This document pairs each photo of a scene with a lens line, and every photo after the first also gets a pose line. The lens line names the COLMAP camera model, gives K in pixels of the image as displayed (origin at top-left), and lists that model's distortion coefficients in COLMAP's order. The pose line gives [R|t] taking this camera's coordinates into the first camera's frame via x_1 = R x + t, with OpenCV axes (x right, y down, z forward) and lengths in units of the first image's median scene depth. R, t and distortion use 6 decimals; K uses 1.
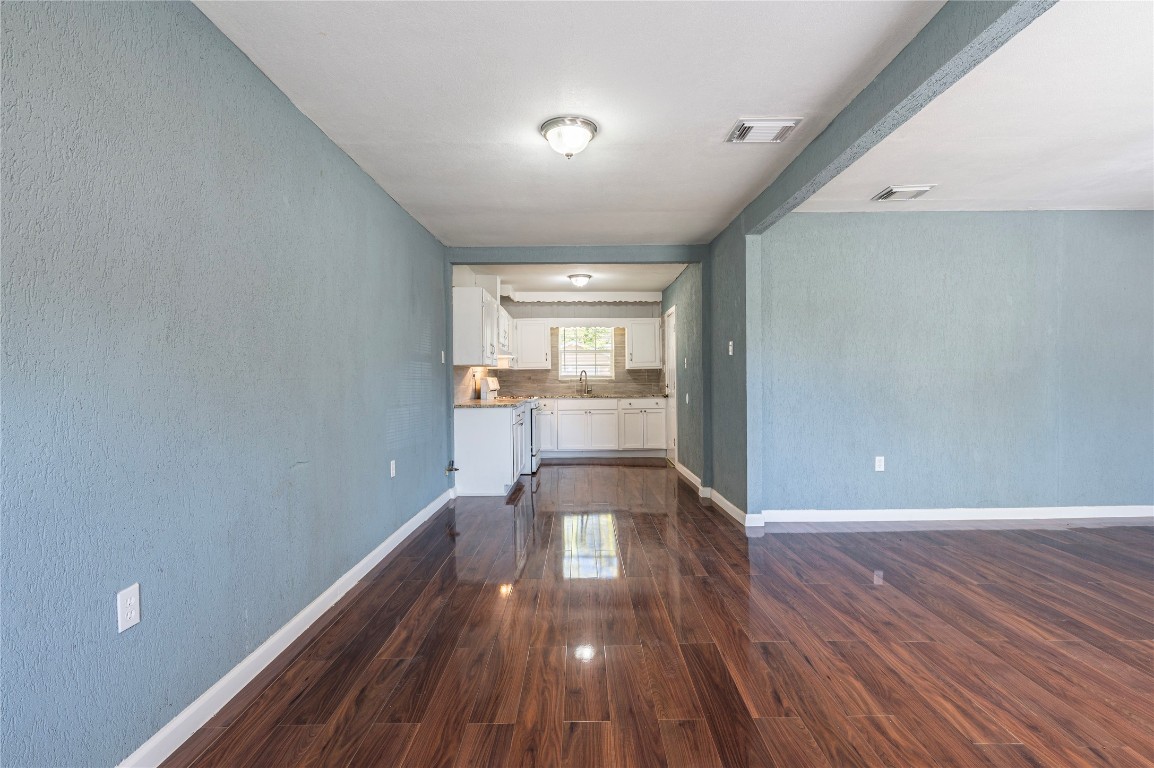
lens RADIAL K [[536.0, 0, 596.8], [0, 536.0, 381.9], [0, 0, 1]] dist [-0.000567, 0.000222]
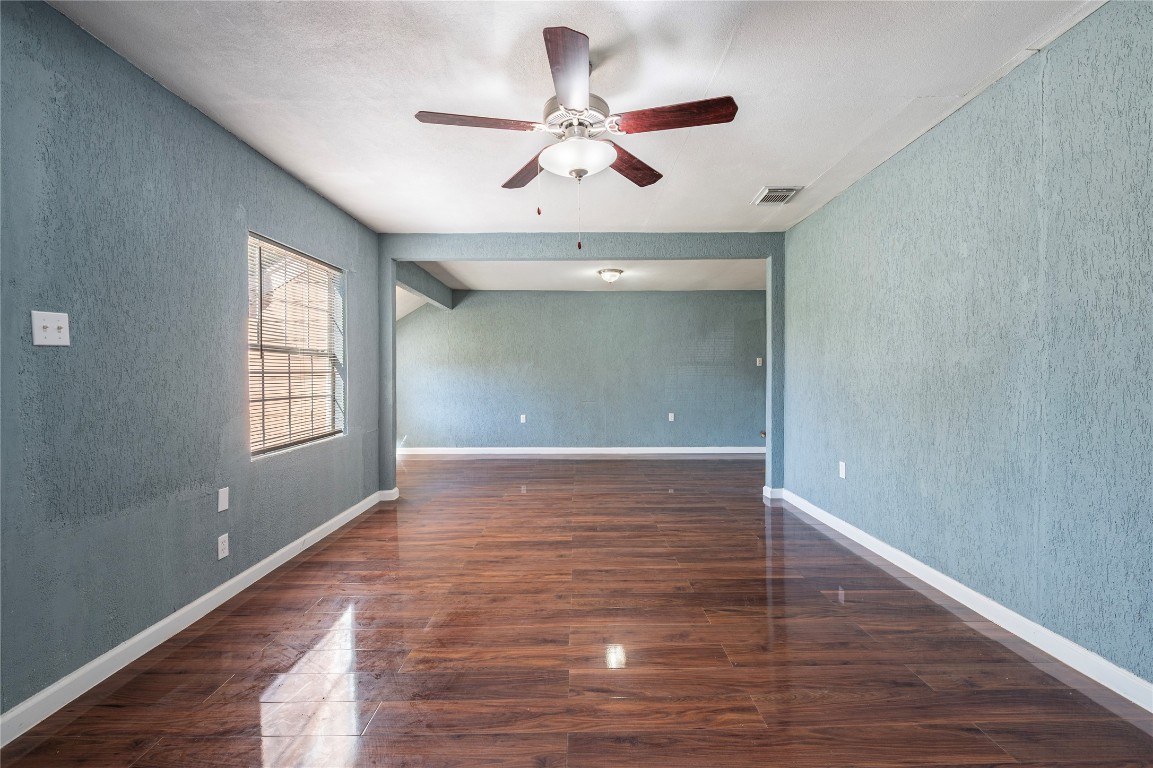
lens RADIAL K [[481.0, 0, 576.5], [0, 481.0, 384.0], [0, 0, 1]] dist [0.001143, 0.000028]
pose [[-0.018864, 0.021638, -0.999588, 1.812688], [-0.002415, 0.999762, 0.021687, -0.011573], [0.999819, 0.002823, -0.018808, 0.762239]]
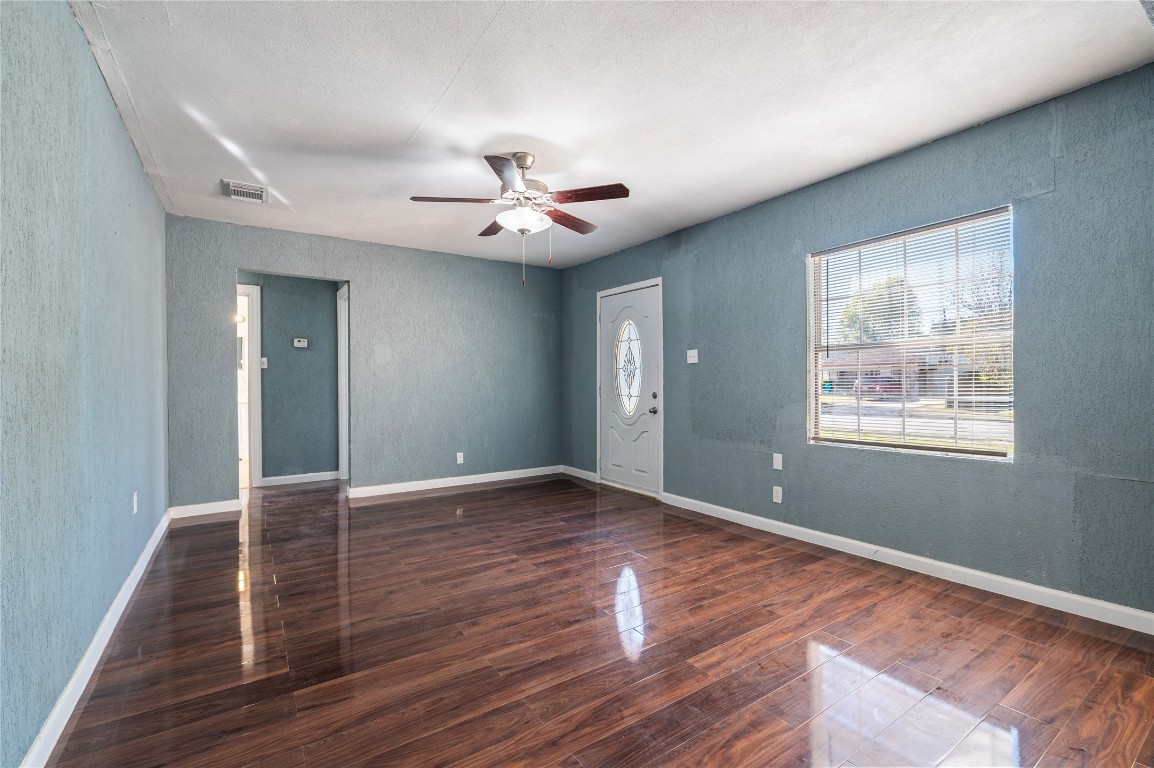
lens RADIAL K [[509.3, 0, 578.1], [0, 509.3, 383.5], [0, 0, 1]] dist [0.000827, -0.000625]
pose [[-0.532908, 0.006976, 0.846144, 0.299060], [0.017489, 0.999843, 0.002771, 0.004456], [-0.845992, 0.016275, -0.532947, 1.179820]]
